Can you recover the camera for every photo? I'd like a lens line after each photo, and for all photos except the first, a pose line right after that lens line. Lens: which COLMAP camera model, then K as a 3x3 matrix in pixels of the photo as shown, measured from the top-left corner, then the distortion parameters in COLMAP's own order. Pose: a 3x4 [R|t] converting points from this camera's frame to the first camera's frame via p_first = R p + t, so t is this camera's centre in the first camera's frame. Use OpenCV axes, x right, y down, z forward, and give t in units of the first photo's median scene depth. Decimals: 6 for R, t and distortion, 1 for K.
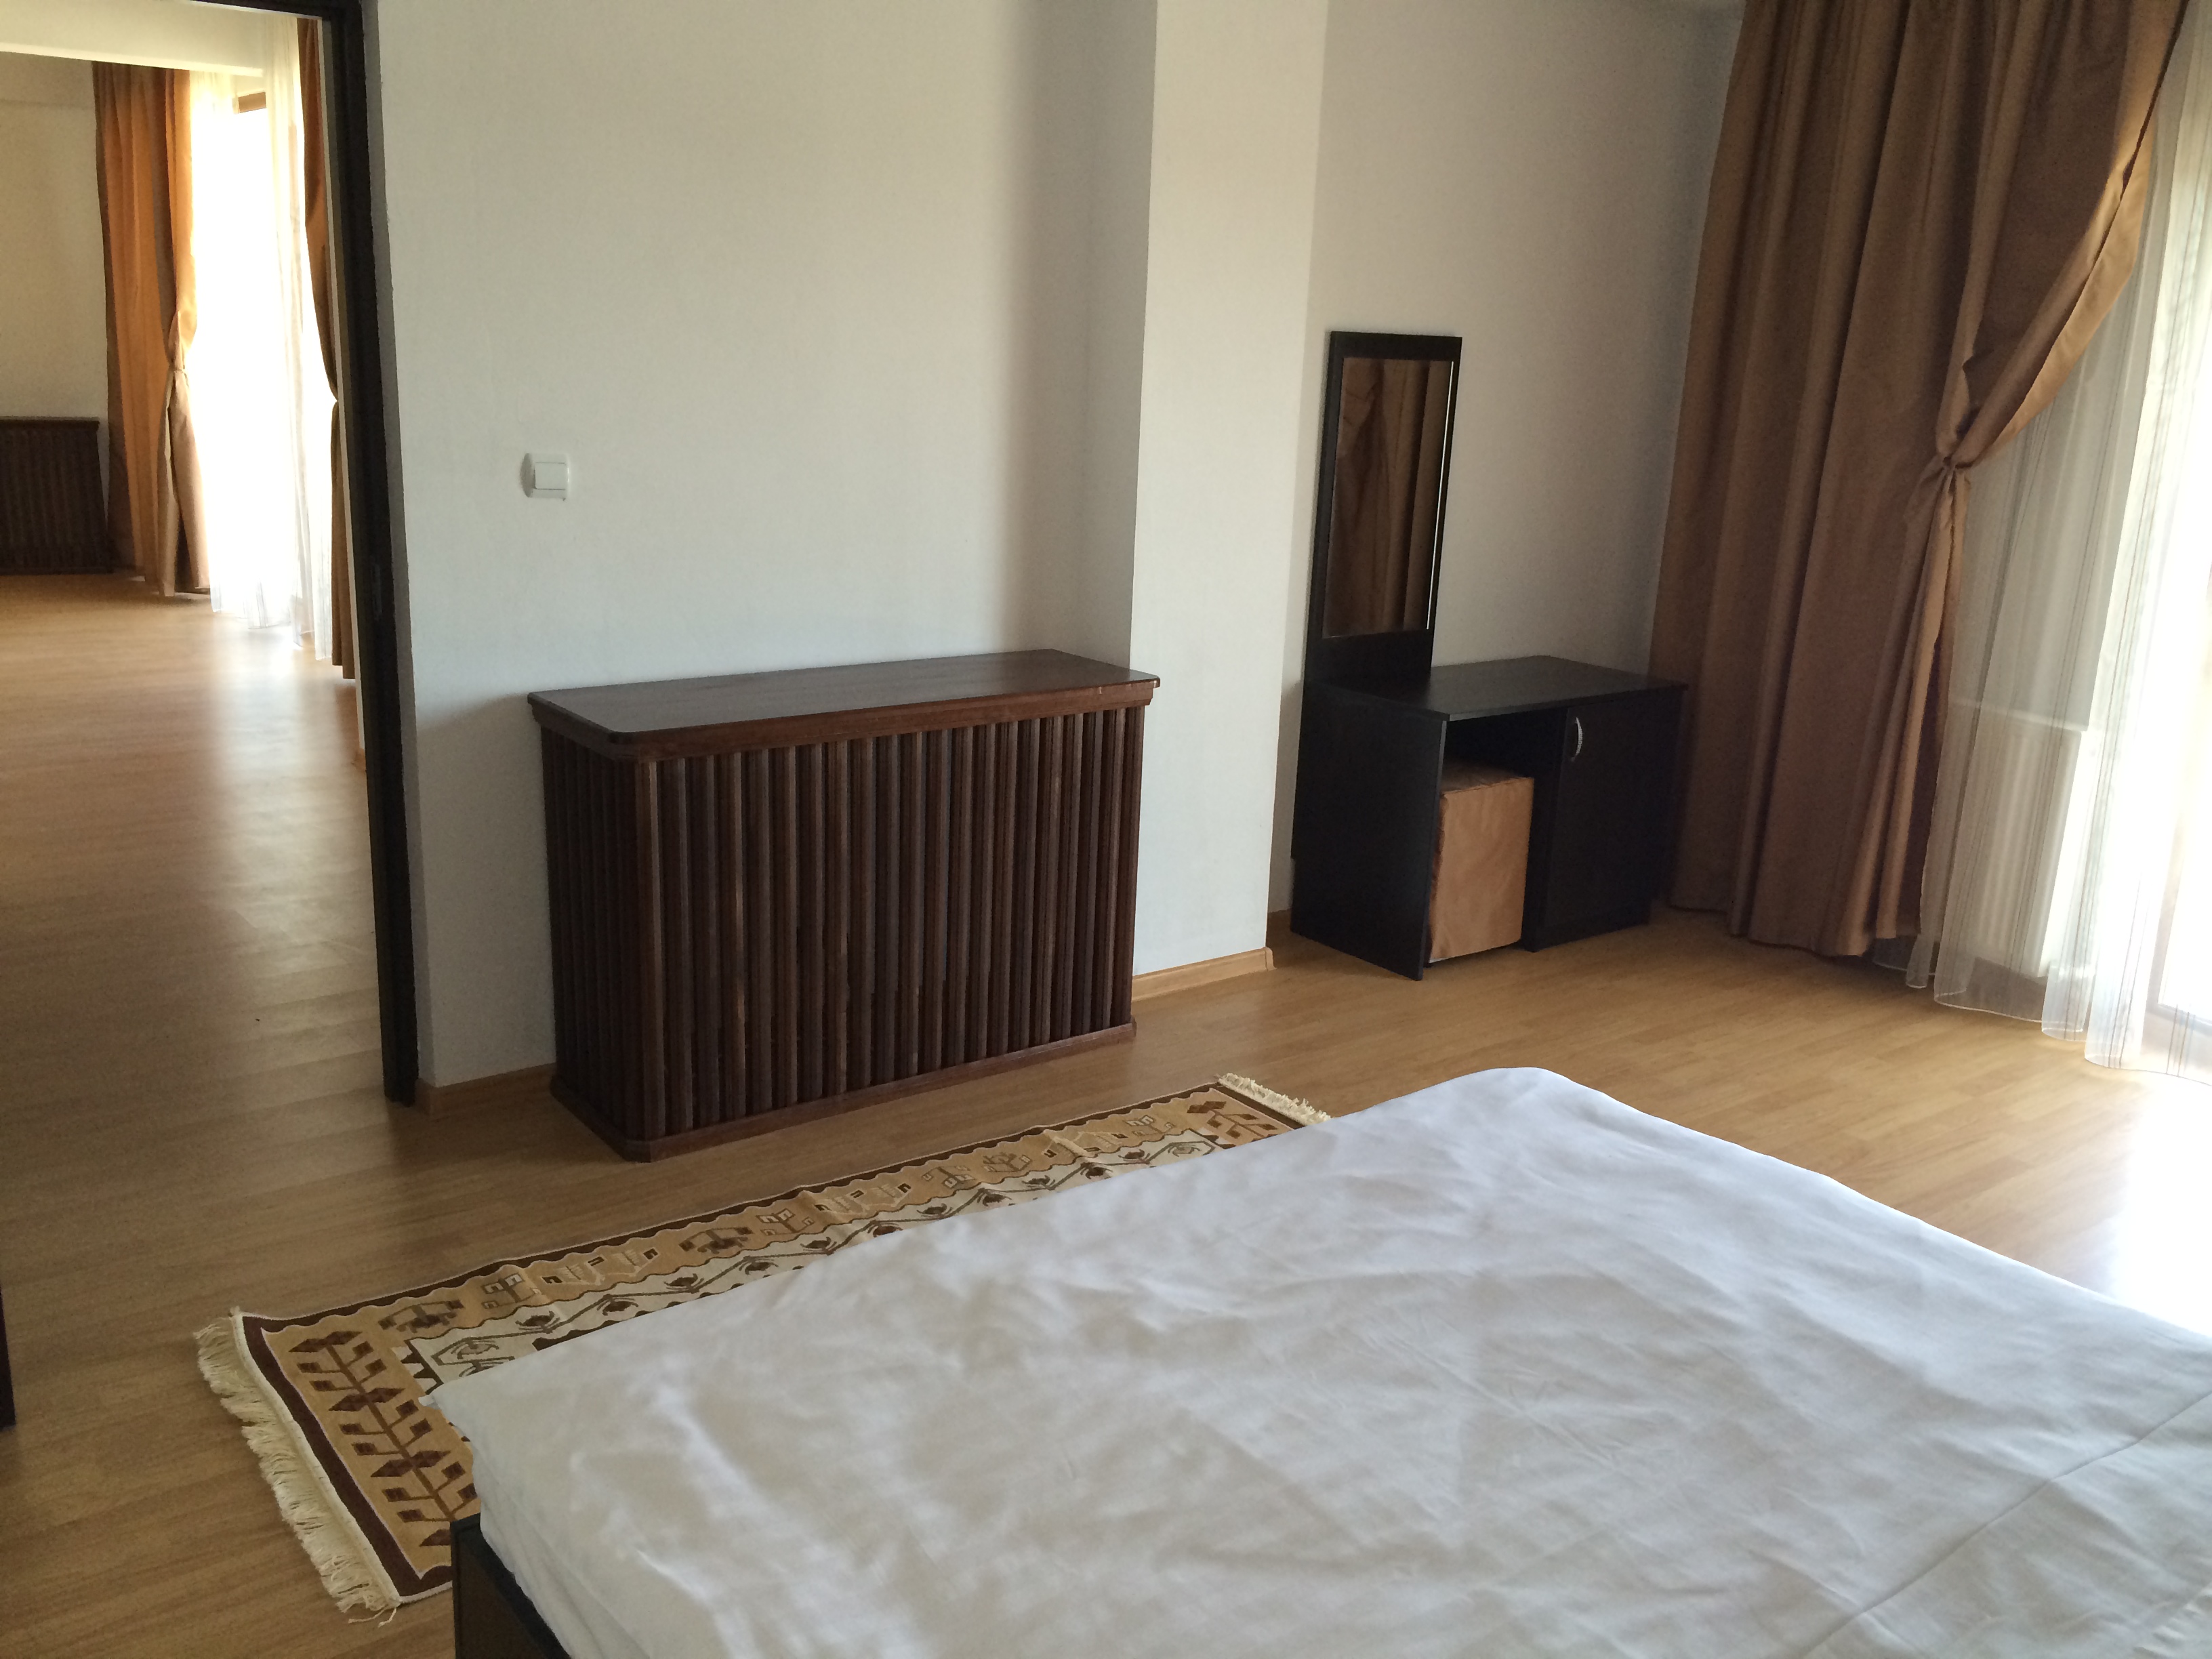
lens RADIAL K [[1920.9, 0, 1106.0], [0, 1920.9, 829.5], [0, 0, 1]] dist [0.009174, -0.003365]
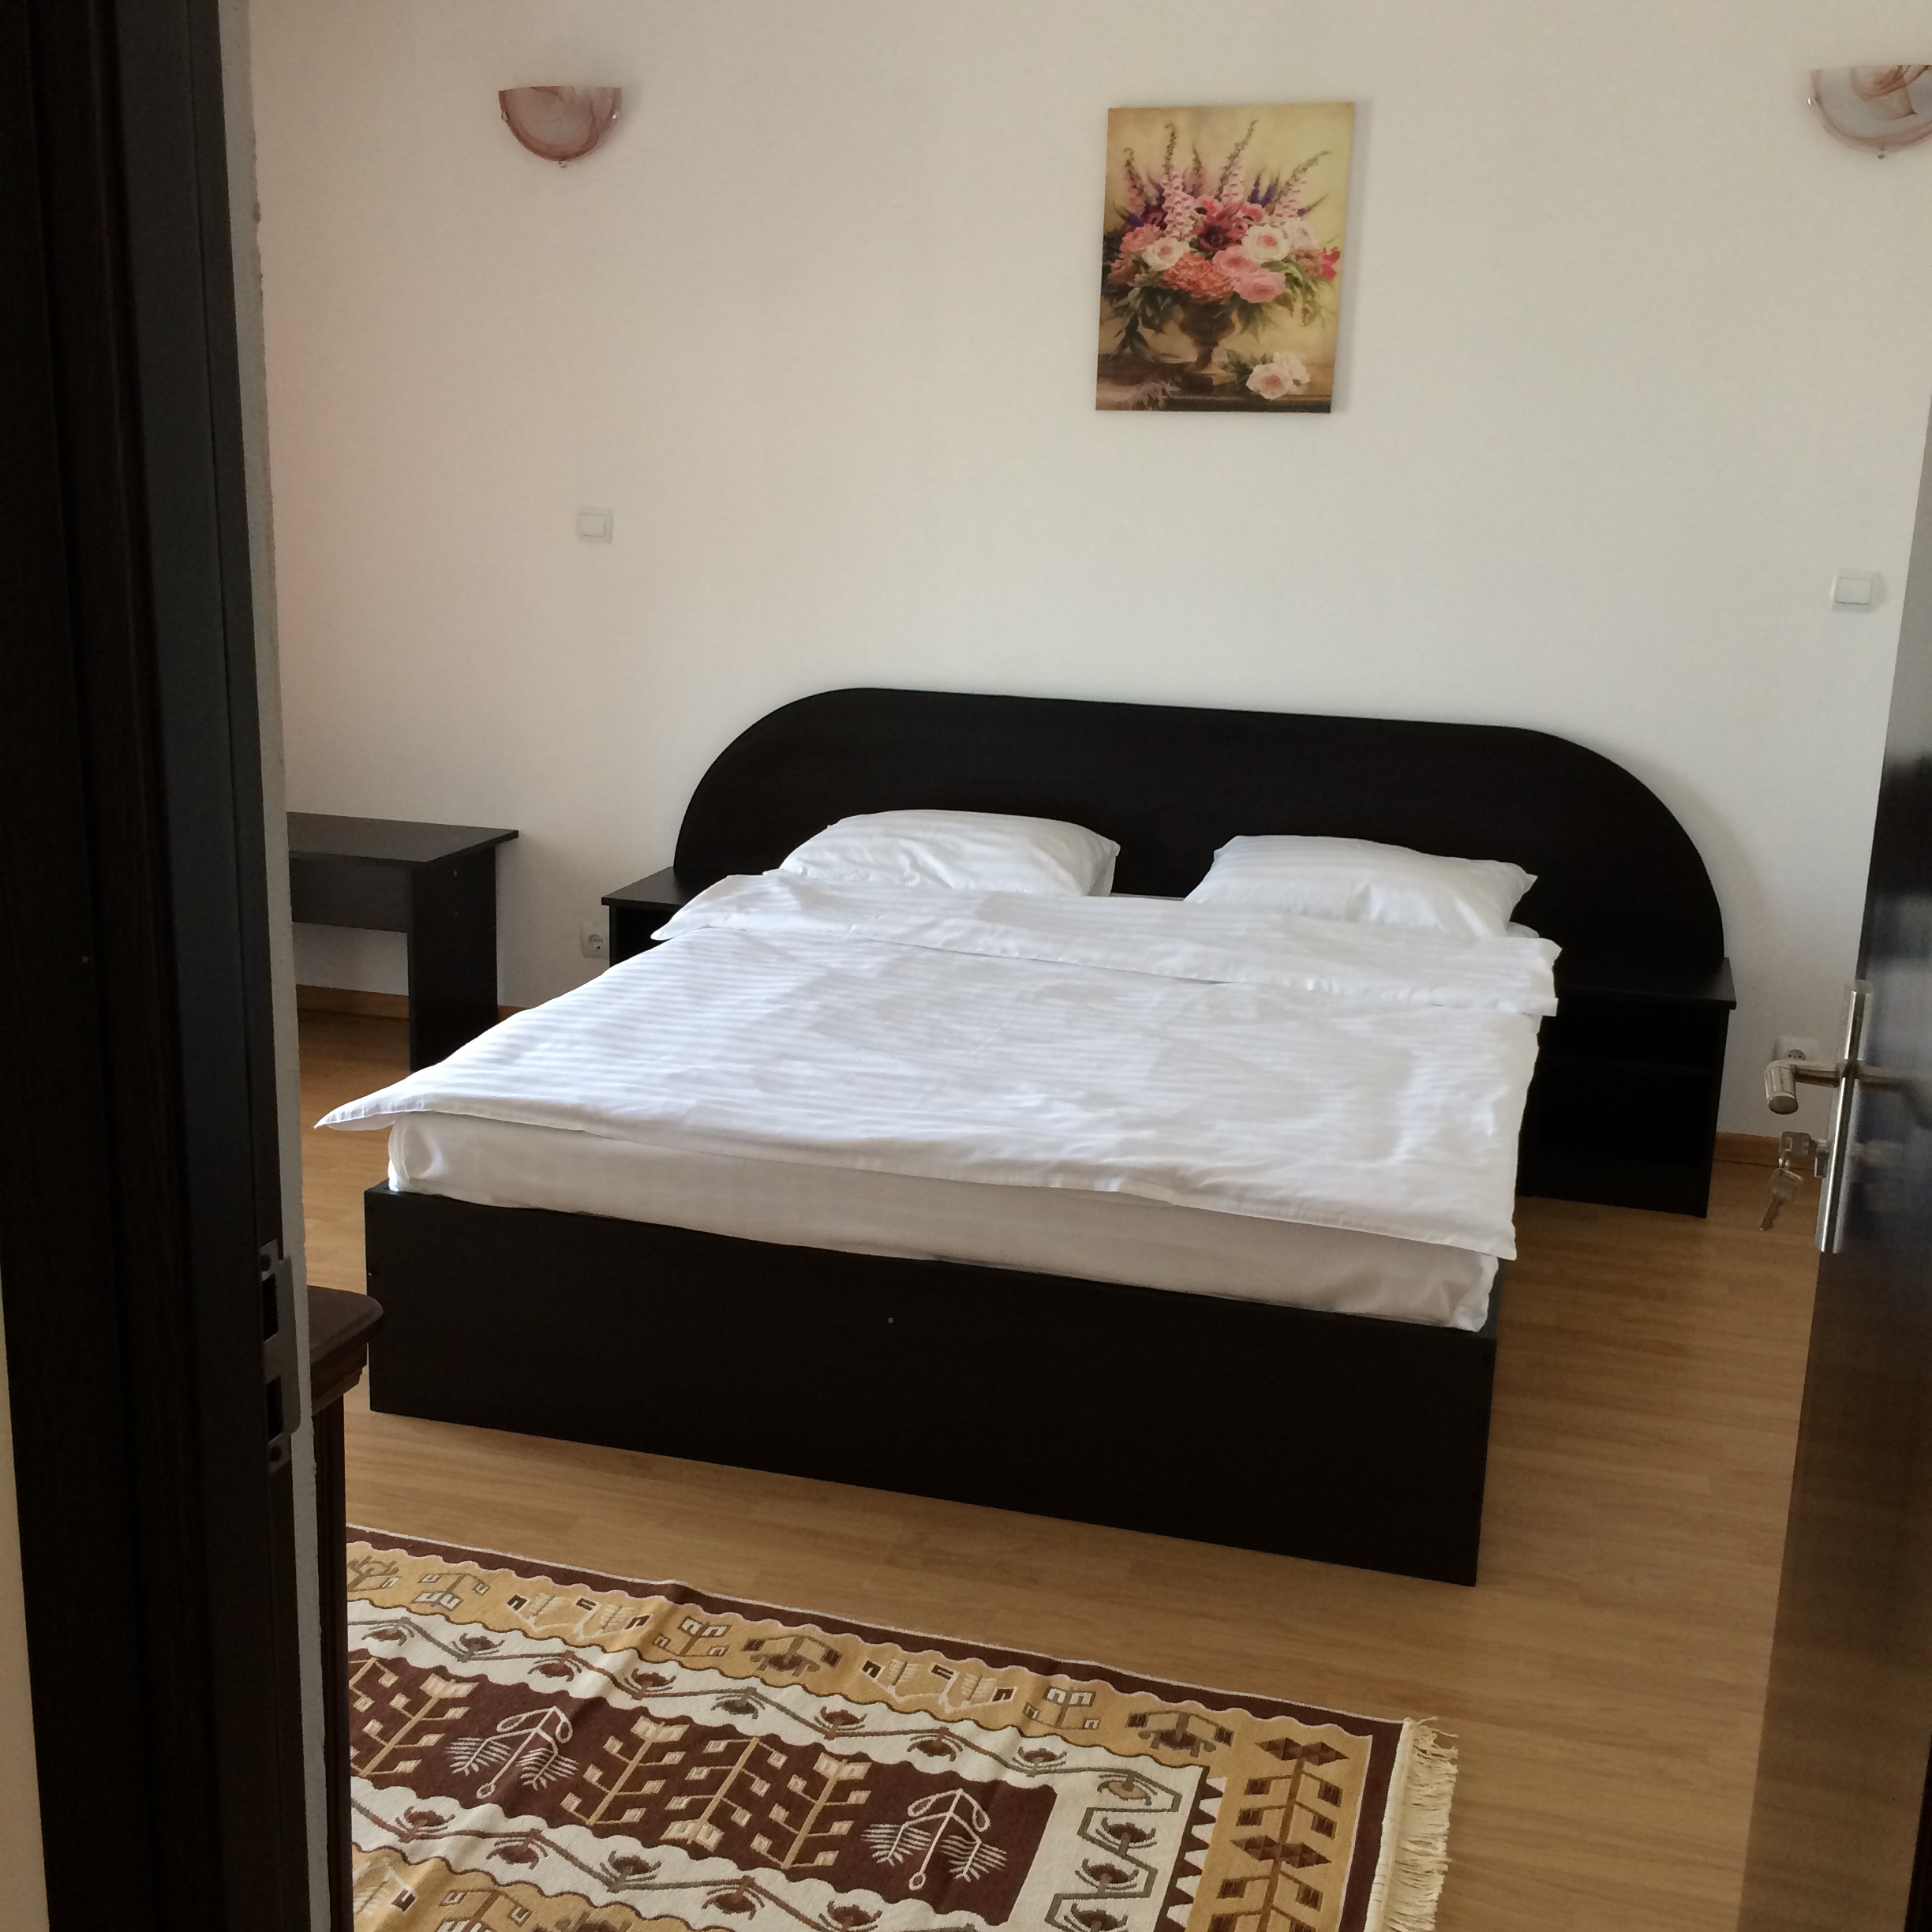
lens RADIAL K [[2142.4, 0, 966.0], [0, 2142.4, 966.0], [0, 0, 1]] dist [-0.103747, -0.009063]
pose [[-0.589633, -0.252122, 0.767312, -0.944274], [0.152148, 0.898348, 0.412094, -0.415065], [-0.793211, 0.359730, -0.491336, 1.539600]]
